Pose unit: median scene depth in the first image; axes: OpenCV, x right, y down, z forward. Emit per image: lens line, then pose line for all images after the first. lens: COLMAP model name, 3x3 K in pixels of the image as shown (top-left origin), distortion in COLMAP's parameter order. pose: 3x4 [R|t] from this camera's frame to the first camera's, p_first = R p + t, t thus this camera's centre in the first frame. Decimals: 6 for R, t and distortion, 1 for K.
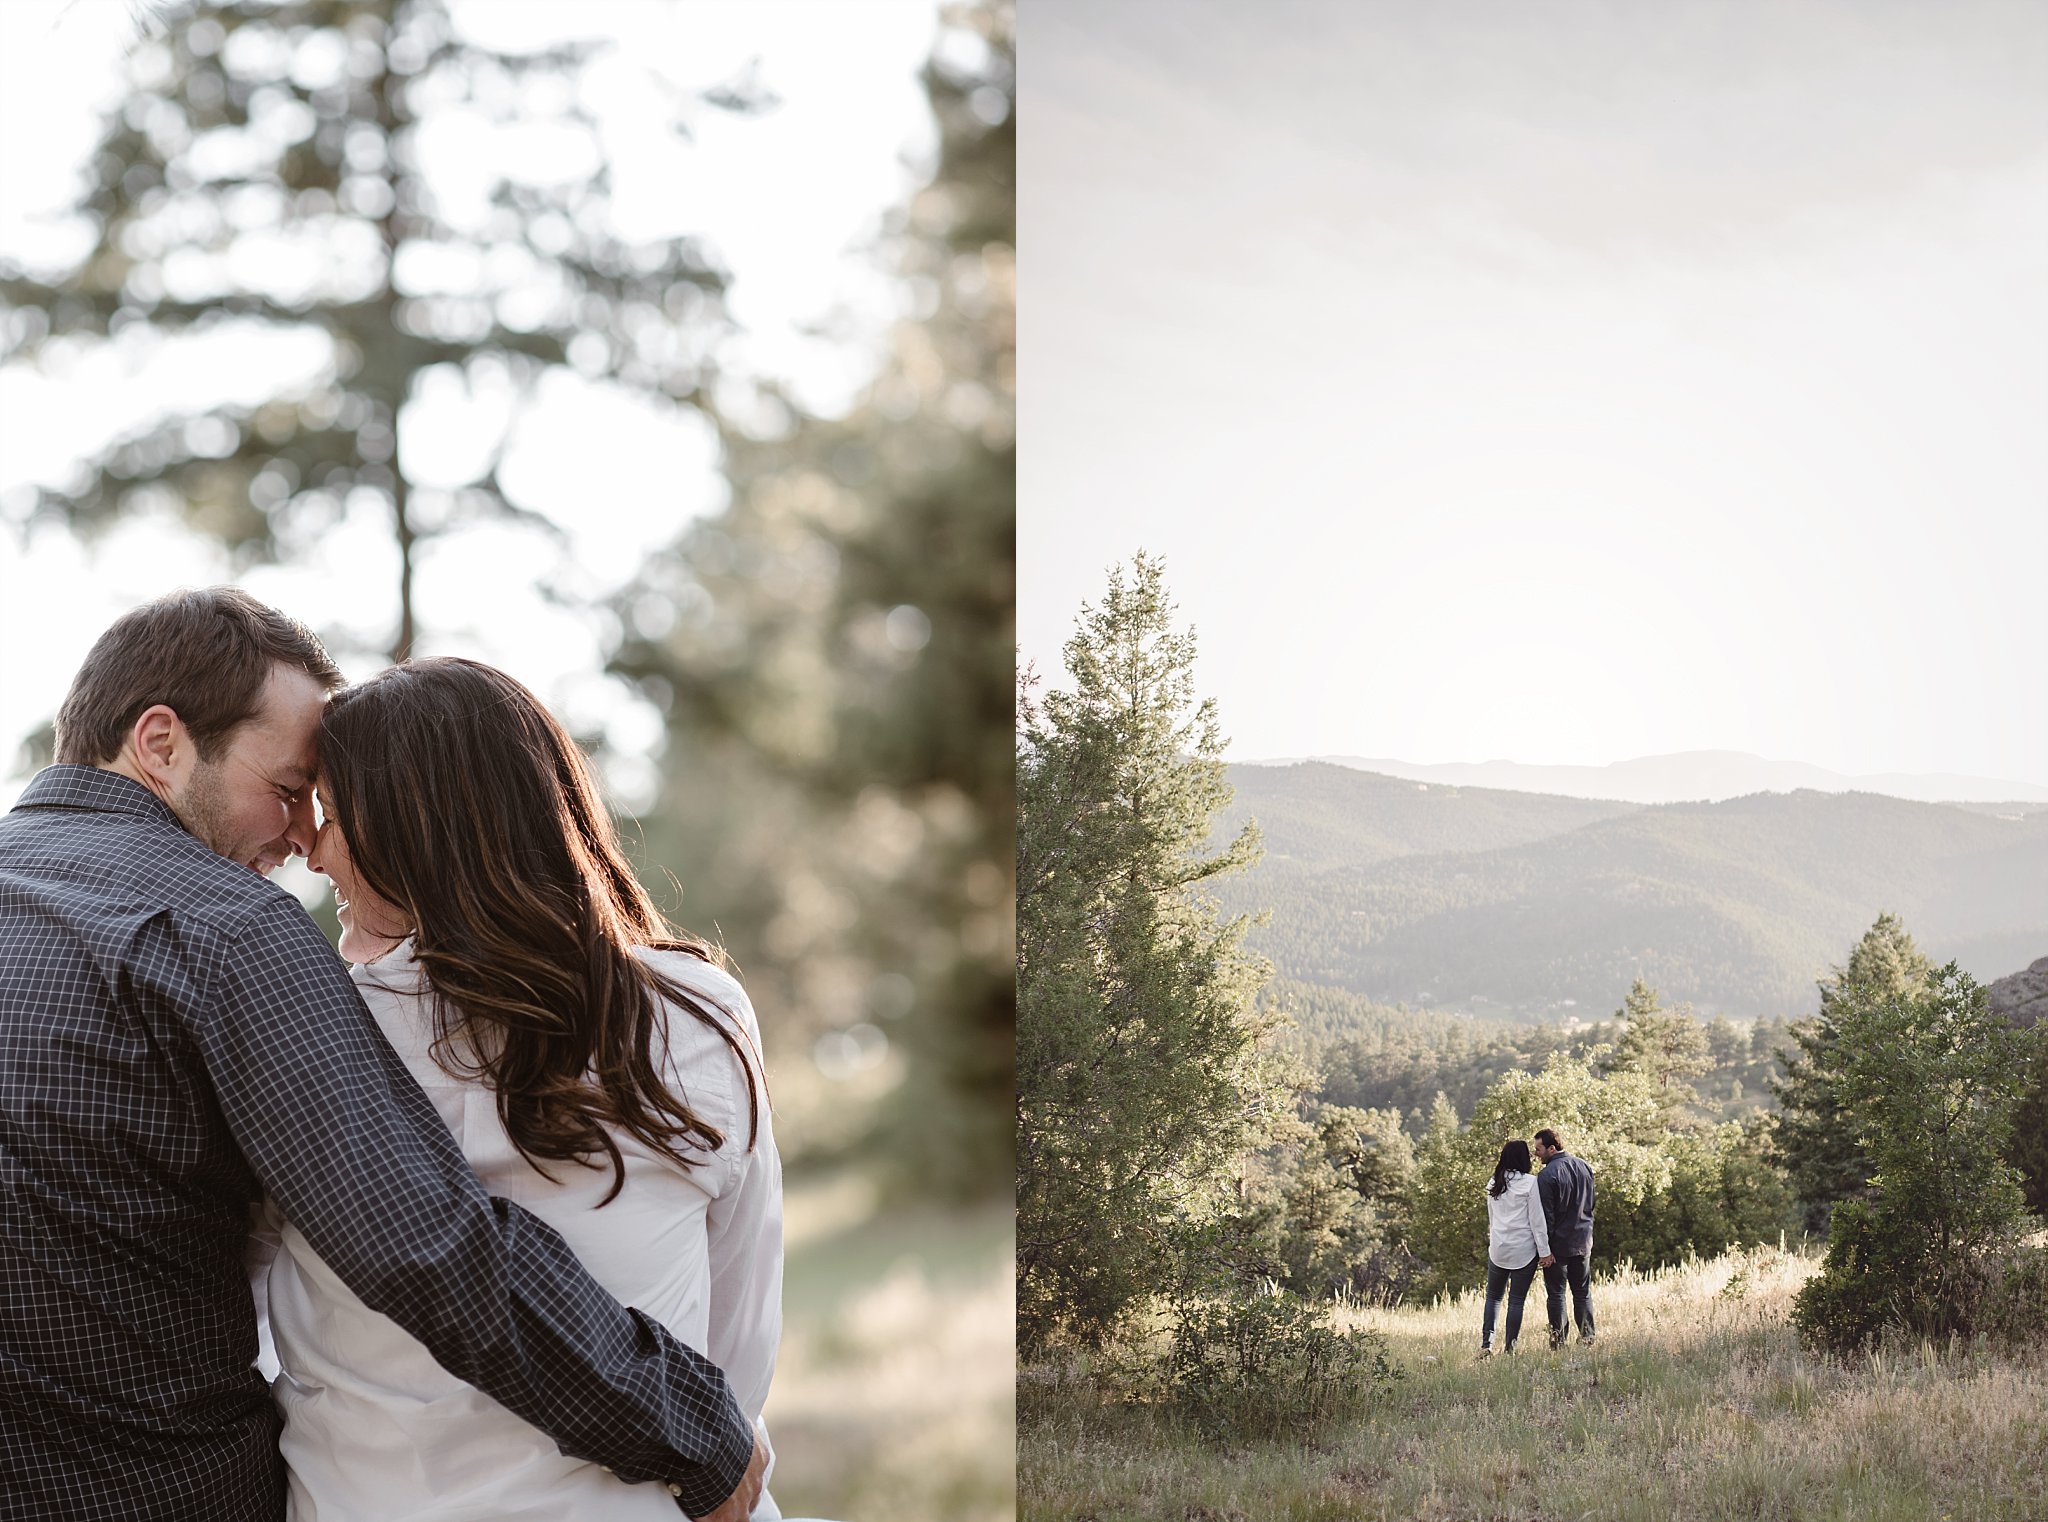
lens RADIAL K [[5060.5, 0, 1022.4], [0, 5060.5, 763.4], [0, 0, 1]] dist [-0.369771, 0.000000]
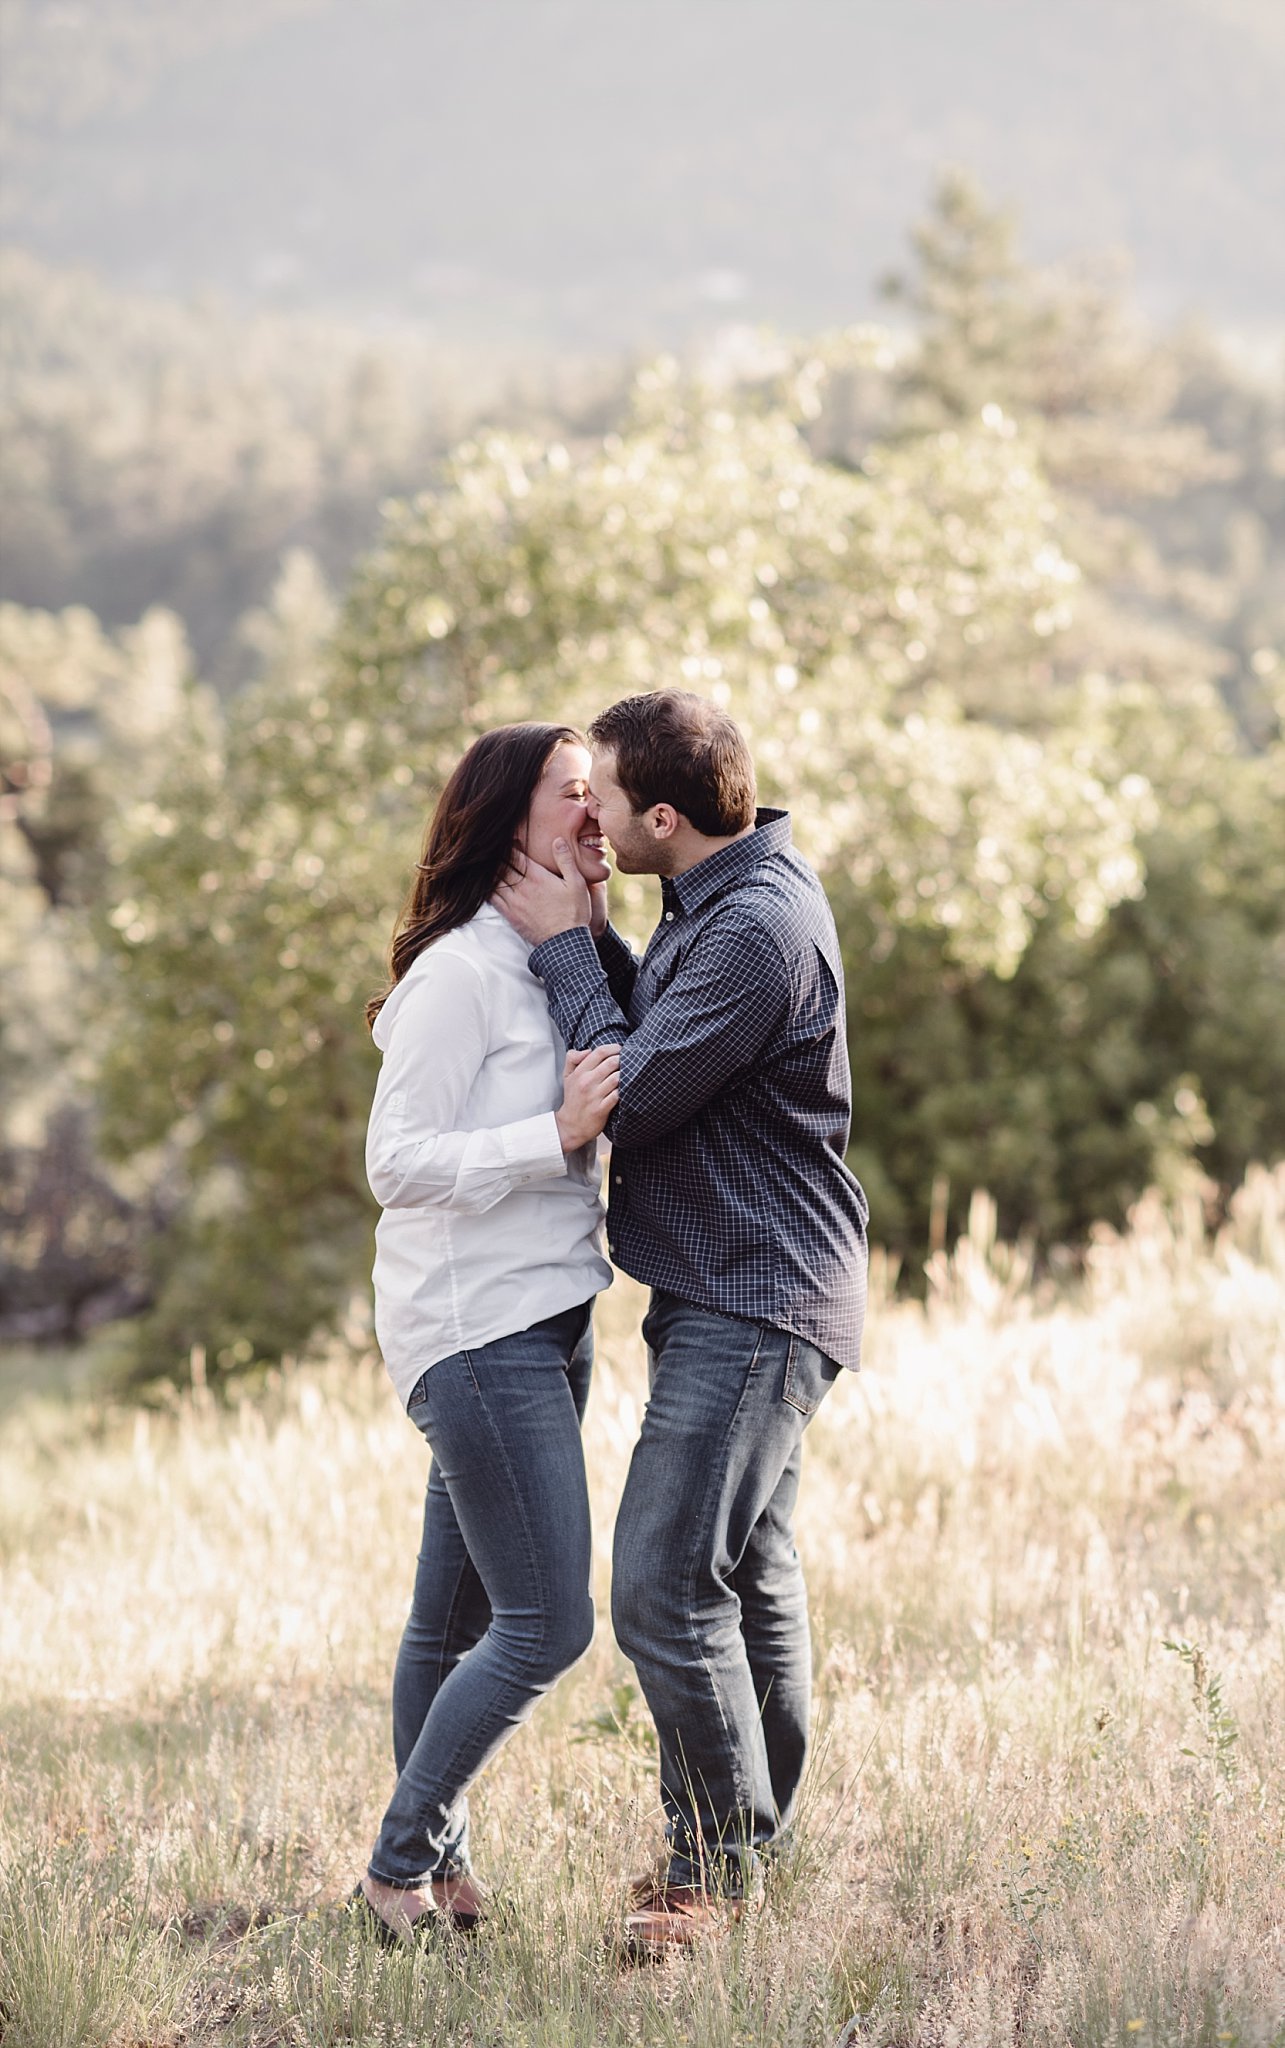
lens RADIAL K [[5108.9, 0, 641.5], [0, 5108.9, 1022.3], [0, 0, 1]] dist [-0.095314, 0.000000]
pose [[0.995824, -0.024614, 0.087913, 0.080299], [0.012254, 0.990293, 0.138457, 0.053633], [-0.090467, -0.136801, 0.986459, 0.733244]]
